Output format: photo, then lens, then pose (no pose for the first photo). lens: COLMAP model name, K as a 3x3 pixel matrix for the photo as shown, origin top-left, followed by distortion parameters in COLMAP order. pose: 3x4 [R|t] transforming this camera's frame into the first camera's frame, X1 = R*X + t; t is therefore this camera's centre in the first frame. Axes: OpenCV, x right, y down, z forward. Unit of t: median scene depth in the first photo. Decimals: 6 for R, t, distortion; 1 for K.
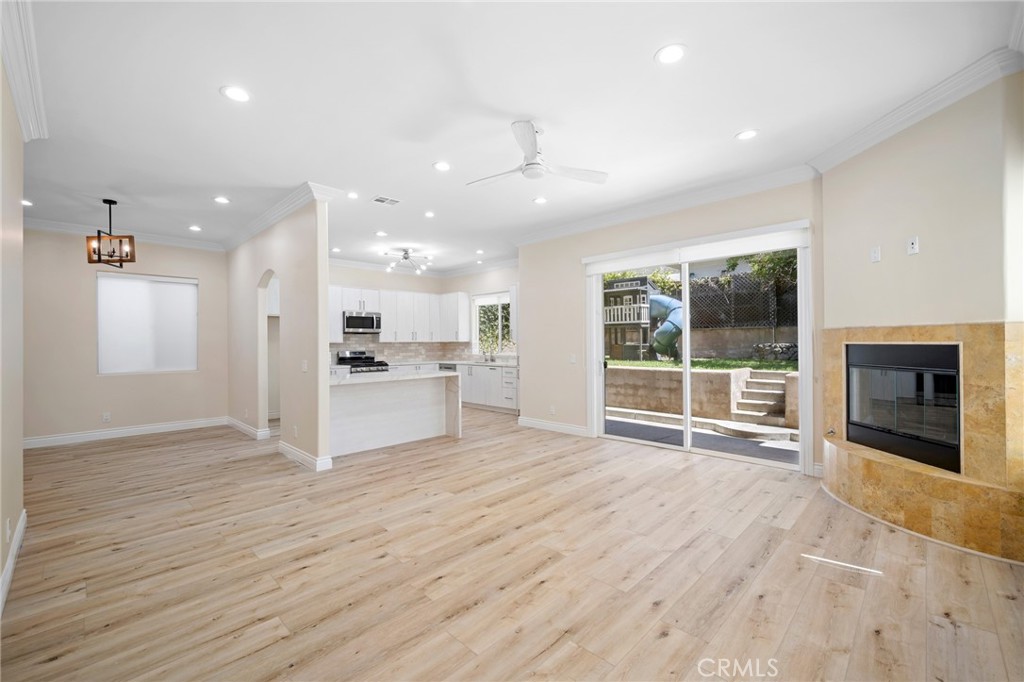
lens RADIAL K [[424.6, 0, 517.8], [0, 424.6, 343.4], [0, 0, 1]] dist [-0.002236, -0.000069]
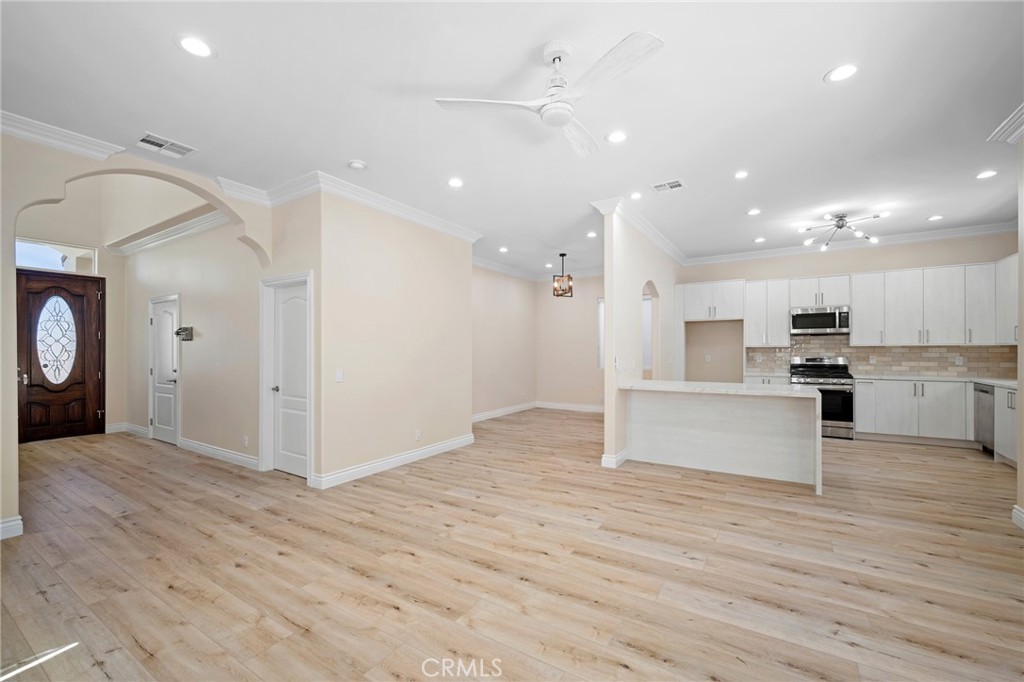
lens RADIAL K [[424.6, 0, 517.8], [0, 424.6, 343.4], [0, 0, 1]] dist [-0.002236, -0.000069]
pose [[0.202213, -0.006662, -0.979319, 0.599815], [-0.000193, 0.999977, -0.006843, -0.004451], [0.979342, 0.001573, 0.202207, 0.629710]]
